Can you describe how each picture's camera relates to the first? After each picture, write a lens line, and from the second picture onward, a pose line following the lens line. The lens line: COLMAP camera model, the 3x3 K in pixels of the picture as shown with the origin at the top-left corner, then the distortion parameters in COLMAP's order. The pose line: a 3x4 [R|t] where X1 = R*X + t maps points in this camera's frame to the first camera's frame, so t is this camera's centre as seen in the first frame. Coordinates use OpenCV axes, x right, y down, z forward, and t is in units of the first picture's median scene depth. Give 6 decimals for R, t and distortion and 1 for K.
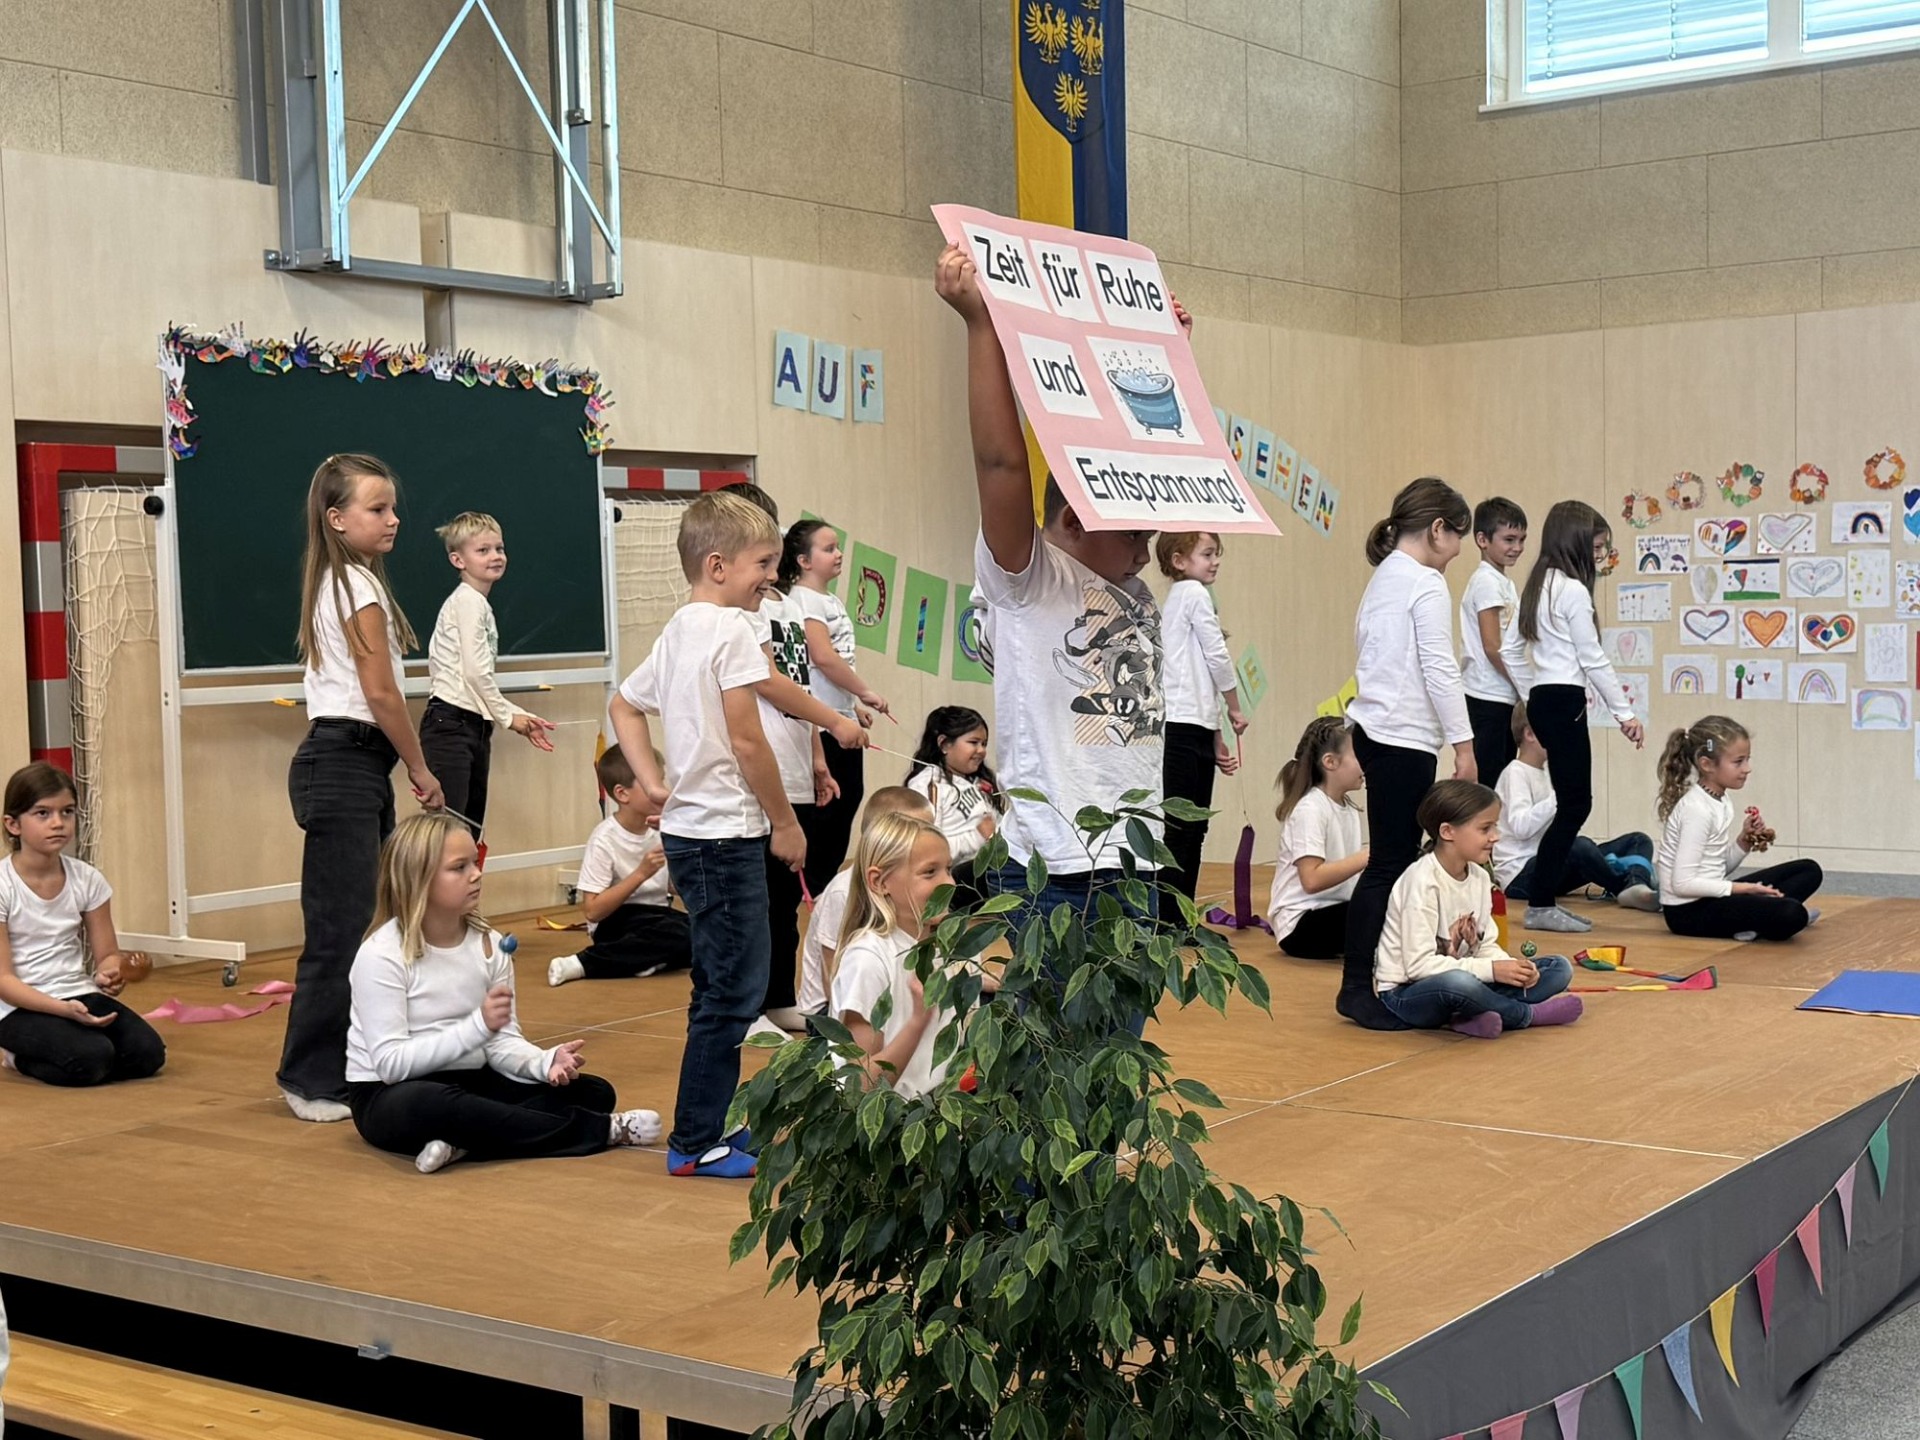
lens RADIAL K [[2572.5, 0, 955.5], [0, 2572.5, 716.1], [0, 0, 1]] dist [0.199036, -0.456220]
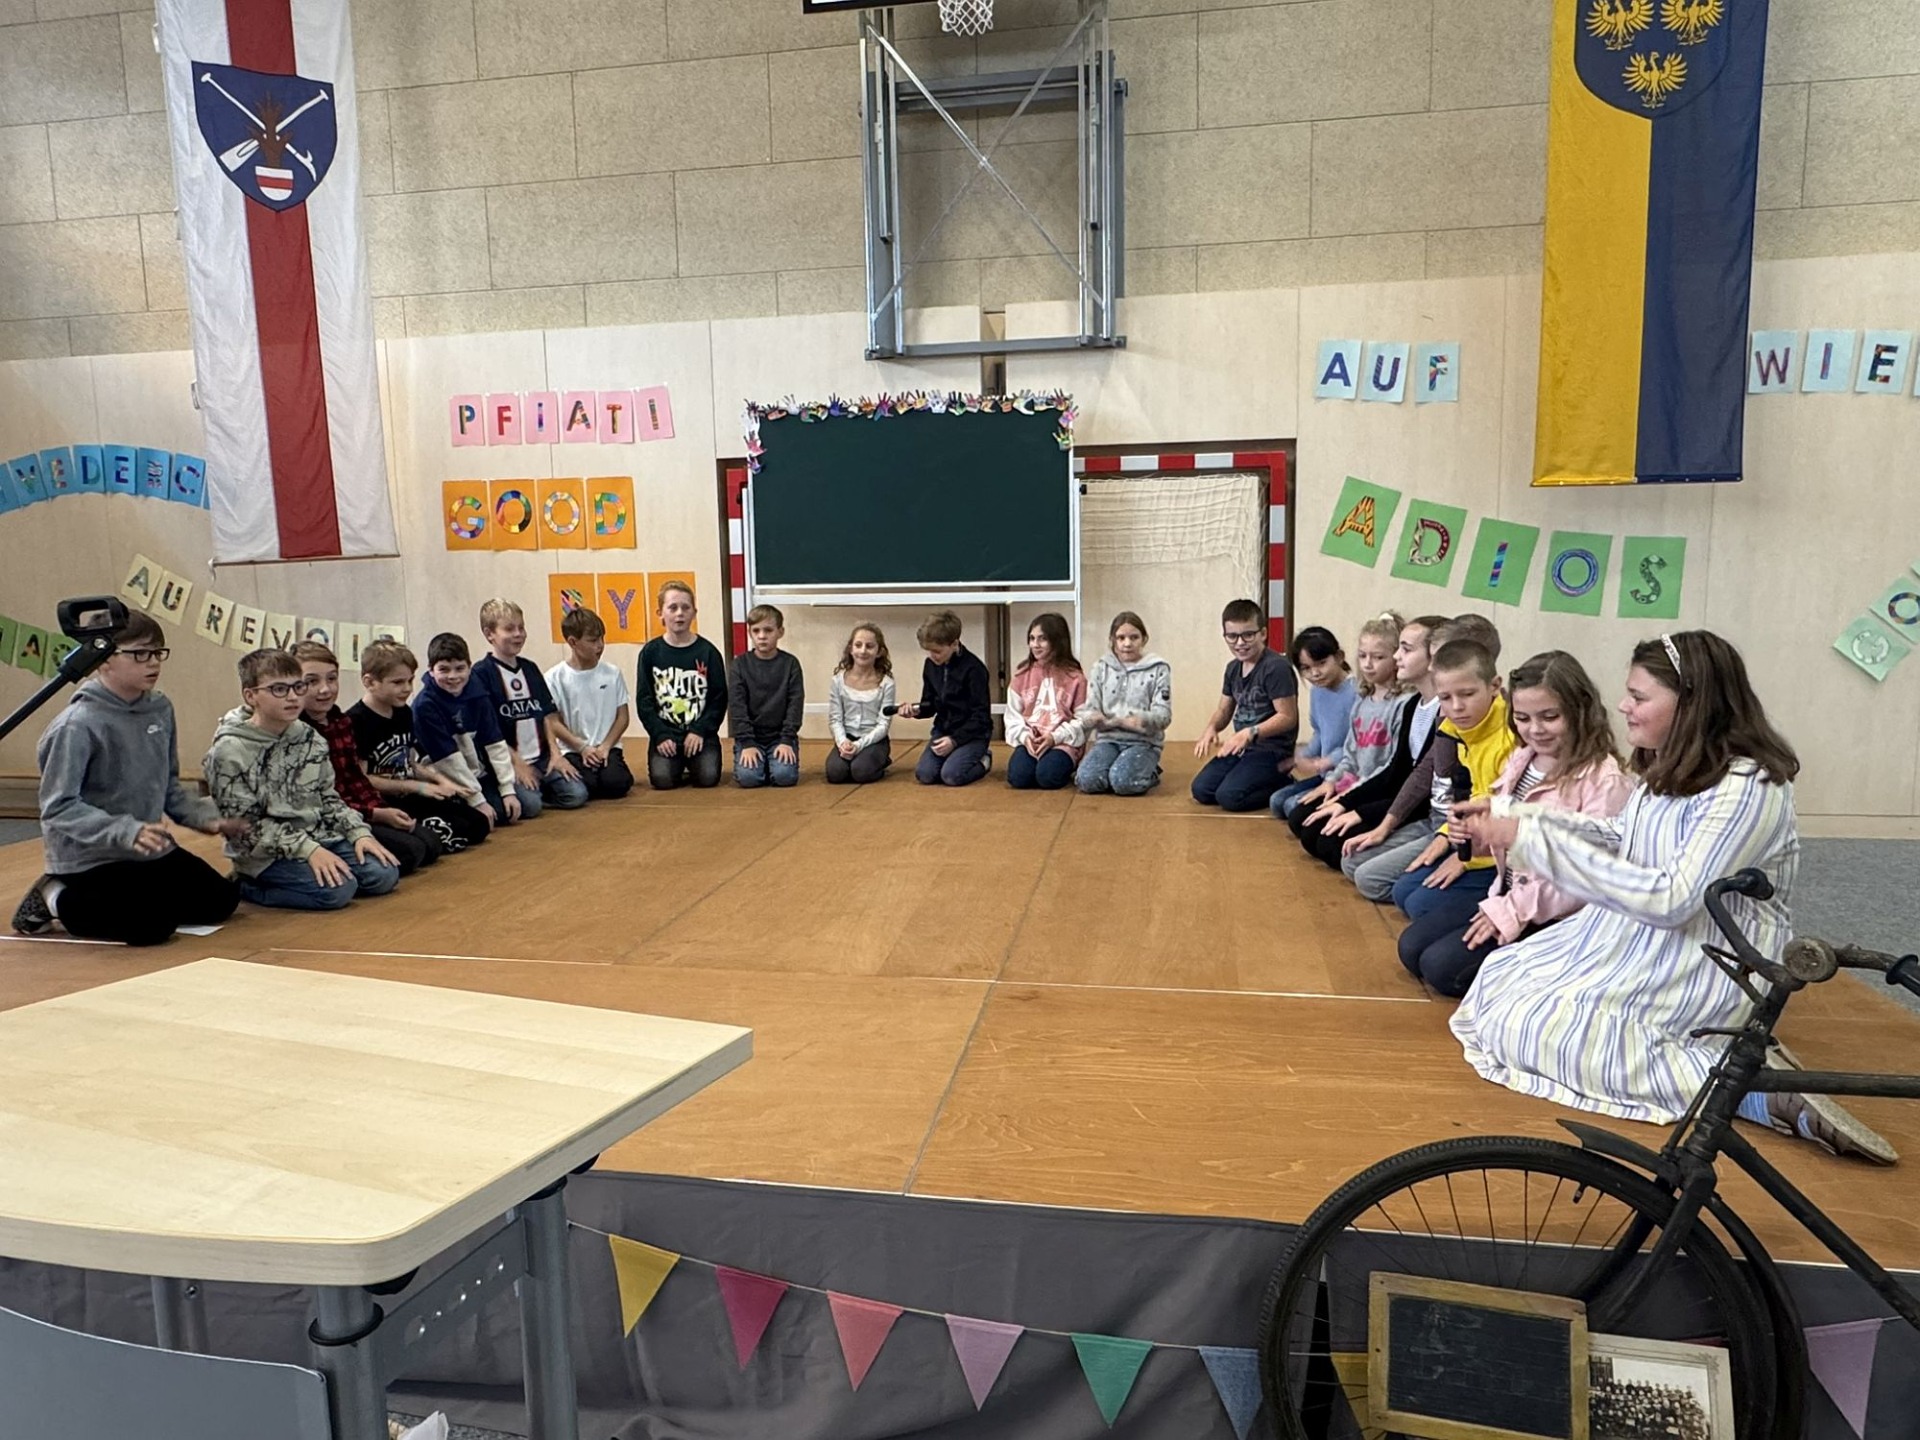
lens RADIAL K [[1198.0, 0, 952.1], [0, 1198.0, 719.6], [0, 0, 1]] dist [-0.006088, 0.002643]
pose [[0.444176, 0.130651, -0.886362, 0.392348], [-0.035183, 0.991091, 0.128457, -0.026770], [0.895248, -0.025872, 0.444816, 0.517420]]
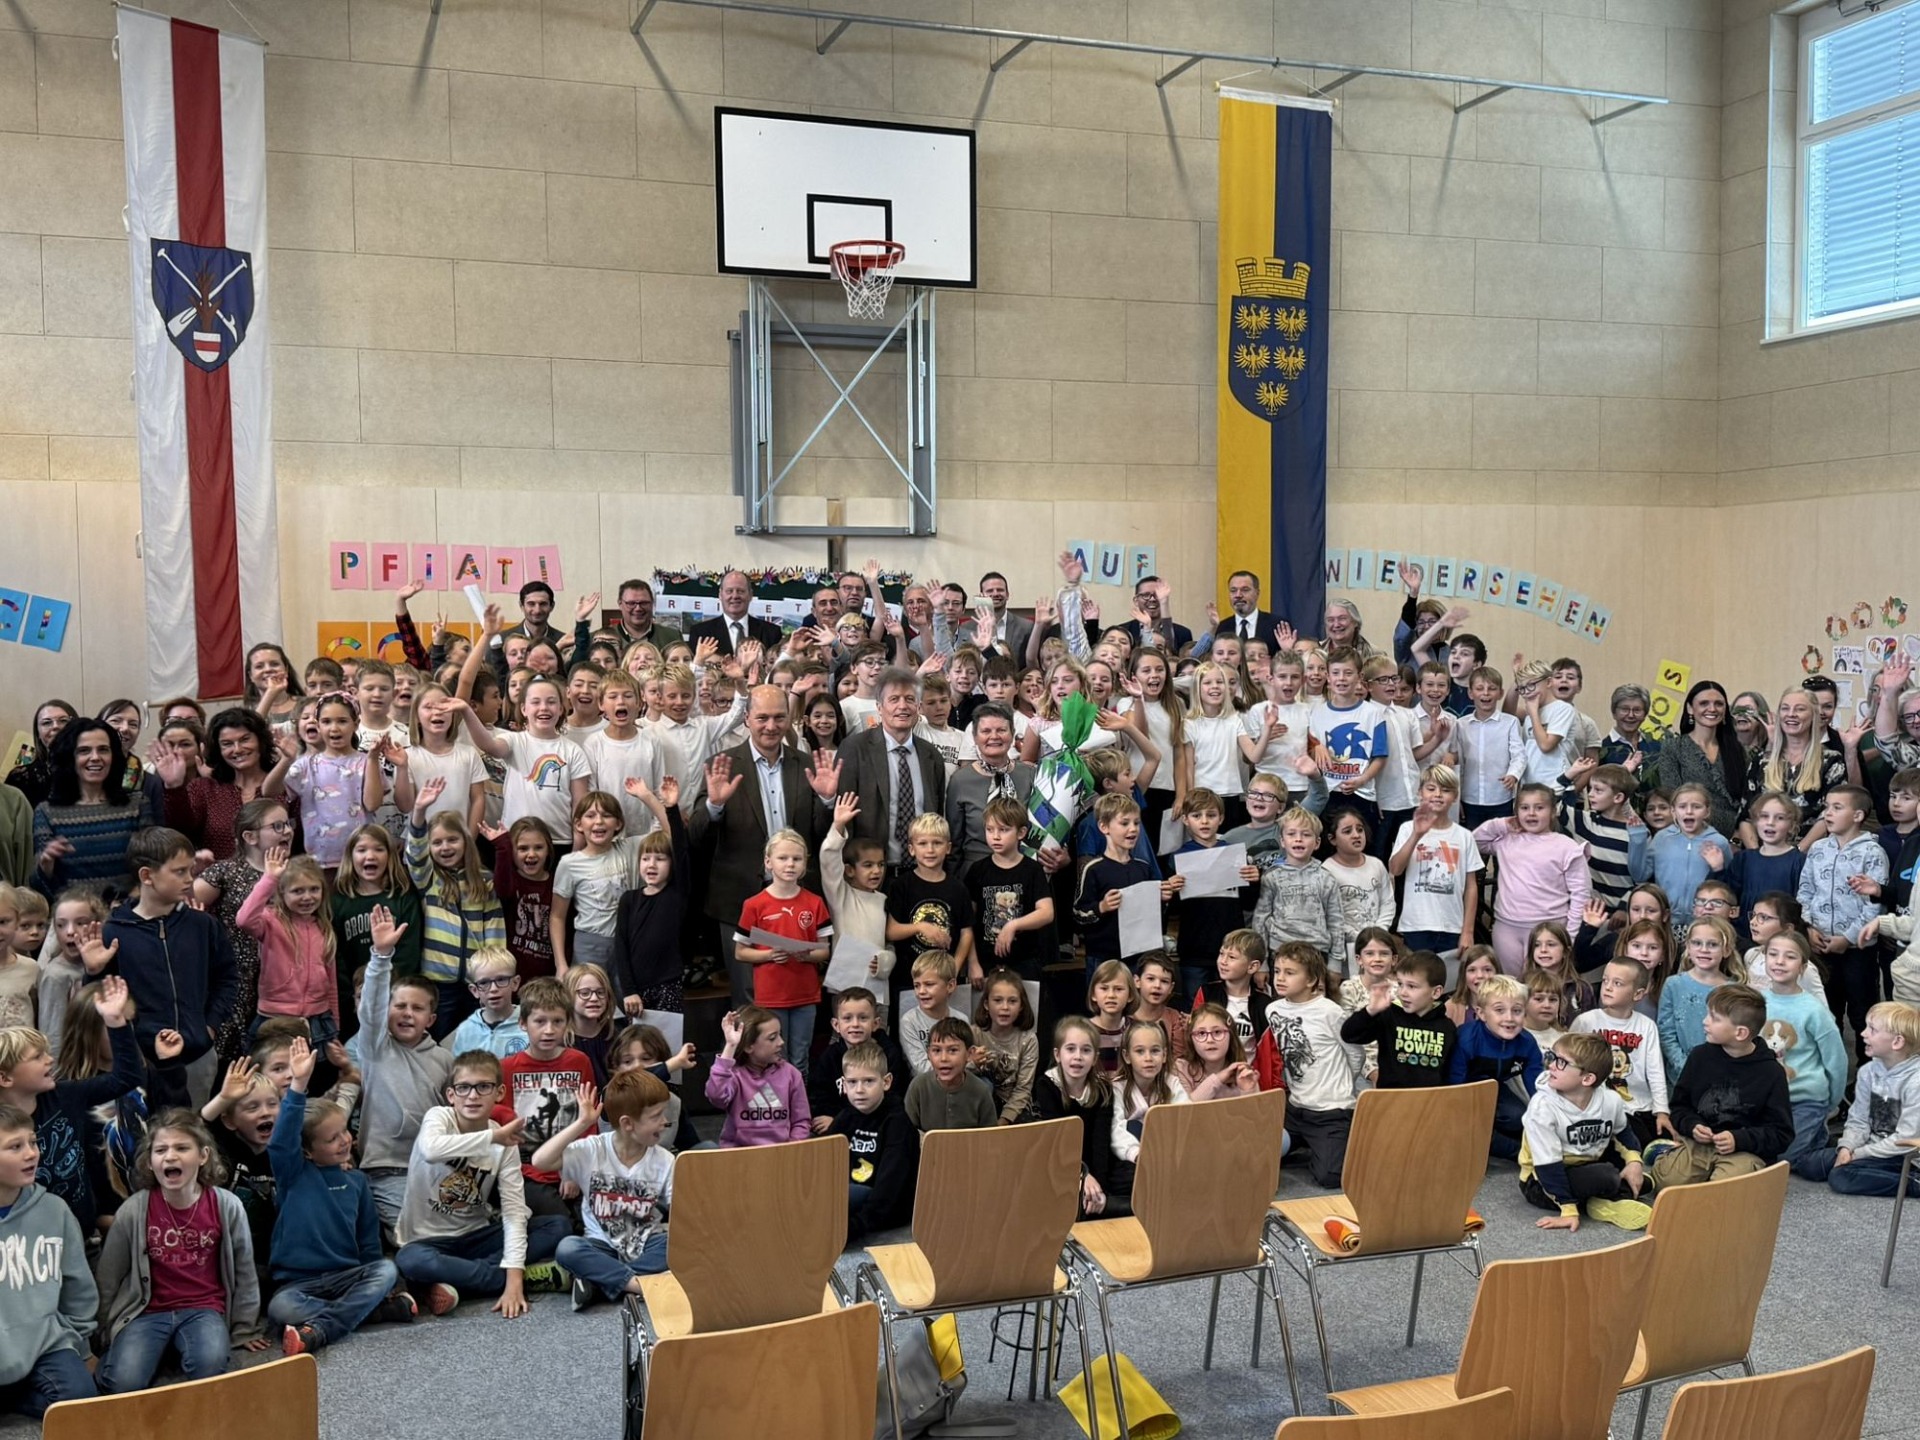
lens RADIAL K [[1834.8, 0, 969.3], [0, 1834.8, 716.9], [0, 0, 1]] dist [0.190180, -0.417730]
pose [[0.826256, 0.045263, -0.561473, 0.578396], [-0.038755, 0.998972, 0.023501, -0.047999], [0.561960, 0.002342, 0.827161, -0.119343]]
